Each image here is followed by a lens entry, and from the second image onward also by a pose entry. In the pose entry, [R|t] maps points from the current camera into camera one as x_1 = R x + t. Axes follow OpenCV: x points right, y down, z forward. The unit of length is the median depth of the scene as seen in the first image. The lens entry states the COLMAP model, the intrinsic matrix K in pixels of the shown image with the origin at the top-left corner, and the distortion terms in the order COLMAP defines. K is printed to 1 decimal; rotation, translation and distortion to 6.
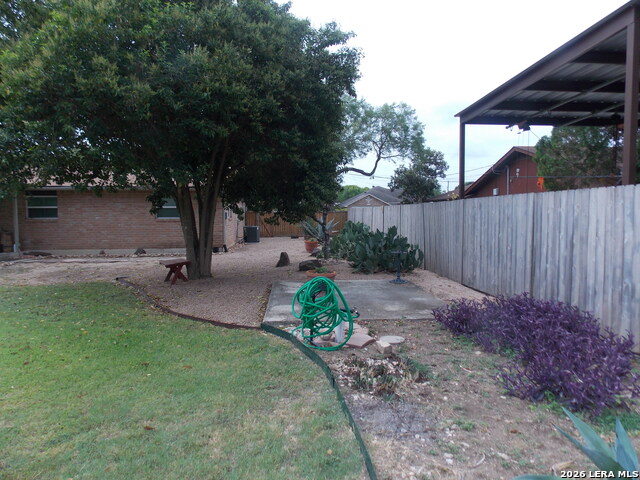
lens RADIAL K [[421.1, 0, 320.0], [0, 421.1, 240.0], [0, 0, 1]] dist [-0.033044, -0.003340]
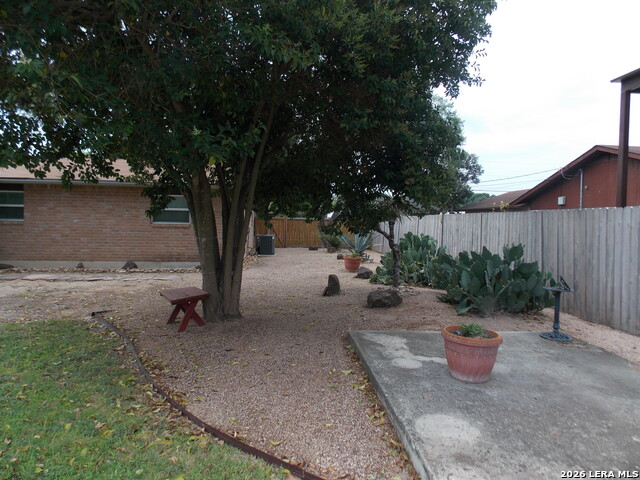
lens RADIAL K [[421.1, 0, 320.0], [0, 421.1, 240.0], [0, 0, 1]] dist [-0.033044, -0.003340]
pose [[0.999592, 0.020986, 0.019389, -0.105457], [-0.020671, 0.999653, -0.016318, -0.015280], [-0.019725, 0.015910, 0.999679, 0.245429]]
